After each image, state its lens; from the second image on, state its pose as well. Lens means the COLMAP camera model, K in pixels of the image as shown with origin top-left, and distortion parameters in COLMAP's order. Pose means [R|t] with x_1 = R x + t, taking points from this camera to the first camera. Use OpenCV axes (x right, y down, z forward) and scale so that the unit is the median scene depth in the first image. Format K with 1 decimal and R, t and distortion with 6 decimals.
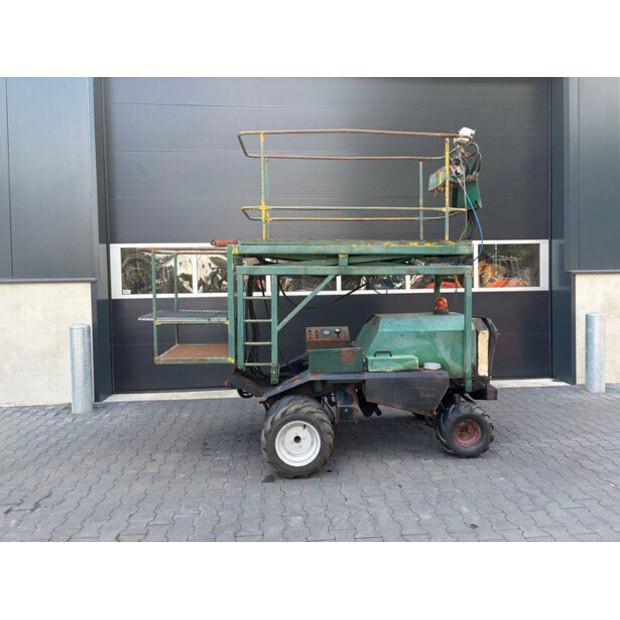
lens RADIAL K [[462.7, 0, 306.5], [0, 462.7, 306.3], [0, 0, 1]] dist [0.024739, -0.027052]
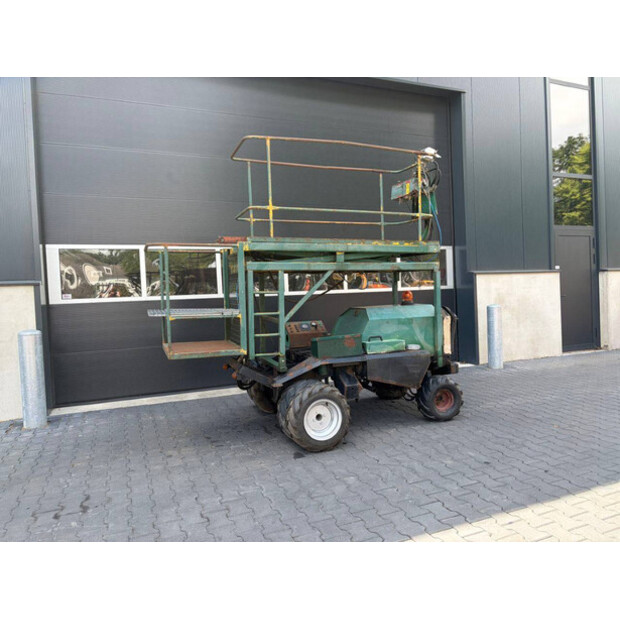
lens RADIAL K [[462.7, 0, 308.2], [0, 462.7, 313.0], [0, 0, 1]] dist [0.024739, -0.027052]
pose [[0.954763, -0.031476, 0.295697, -0.332223], [0.034985, 0.999366, -0.006580, 0.040951], [-0.295302, 0.016628, 0.955259, -0.048336]]
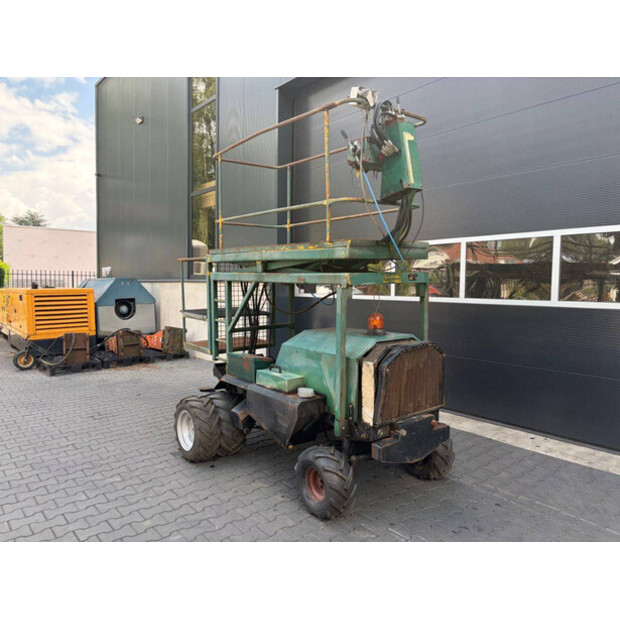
lens RADIAL K [[462.7, 0, 305.1], [0, 462.7, 305.9], [0, 0, 1]] dist [0.024739, -0.027052]
pose [[0.571738, 0.063174, -0.818001, 0.948727], [-0.043169, 0.997966, 0.046900, -0.067522], [0.819300, 0.008497, 0.573302, 0.519610]]
